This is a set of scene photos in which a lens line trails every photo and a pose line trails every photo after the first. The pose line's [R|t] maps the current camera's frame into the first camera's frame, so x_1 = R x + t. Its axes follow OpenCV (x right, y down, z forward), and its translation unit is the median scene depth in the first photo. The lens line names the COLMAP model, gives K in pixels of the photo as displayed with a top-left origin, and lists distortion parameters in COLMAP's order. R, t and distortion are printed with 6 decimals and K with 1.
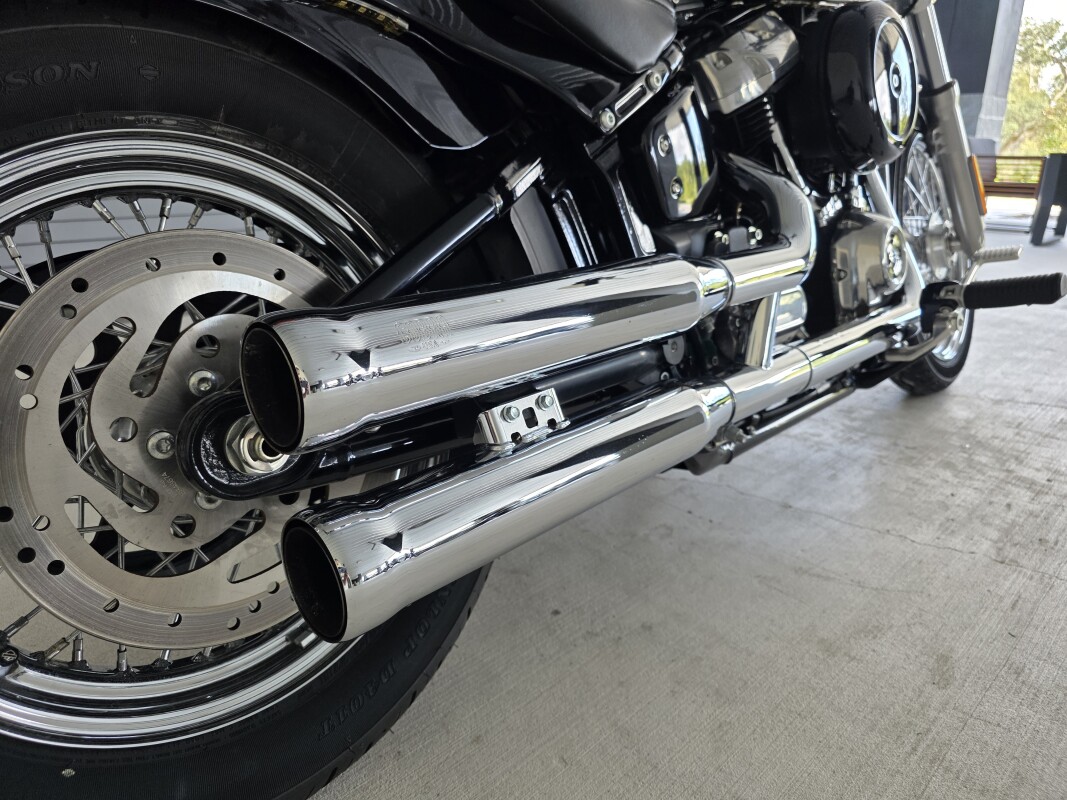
lens RADIAL K [[738.6, 0, 534.7], [0, 738.6, 403.1], [0, 0, 1]] dist [-0.025275, -0.012563]
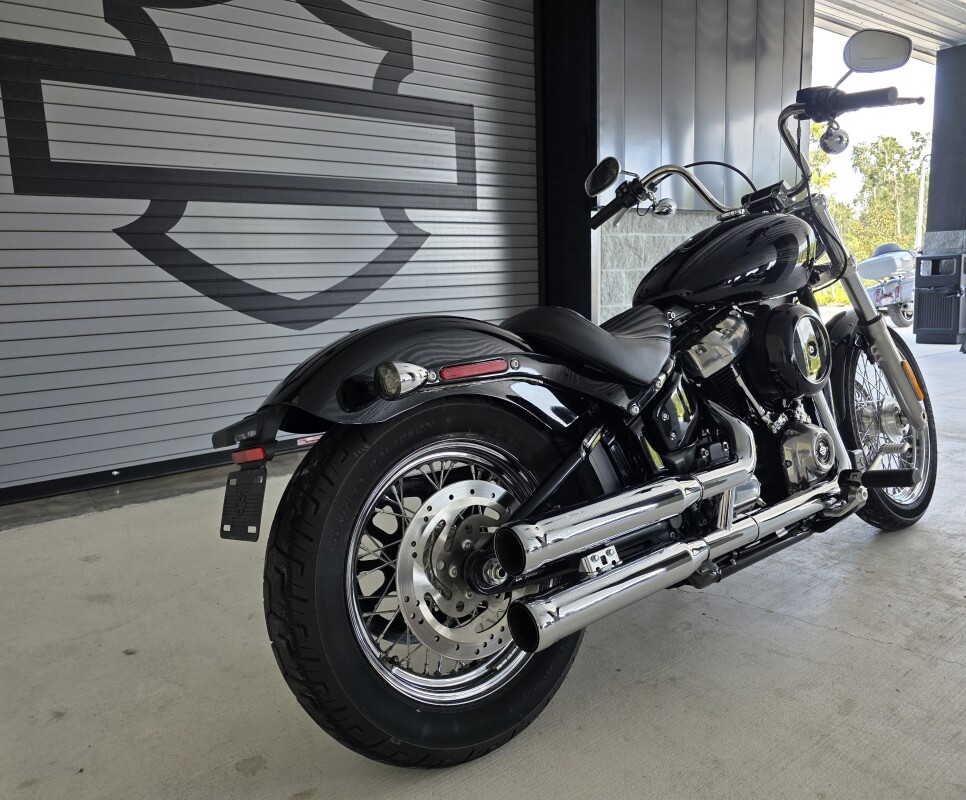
lens RADIAL K [[704.7, 0, 476.5], [0, 704.7, 390.7], [0, 0, 1]] dist [0.013796, -0.028285]
pose [[0.988226, -0.029299, -0.150172, -0.032016], [0.002209, 0.984124, -0.177467, -0.066579], [0.152988, 0.175046, 0.972602, -0.767588]]
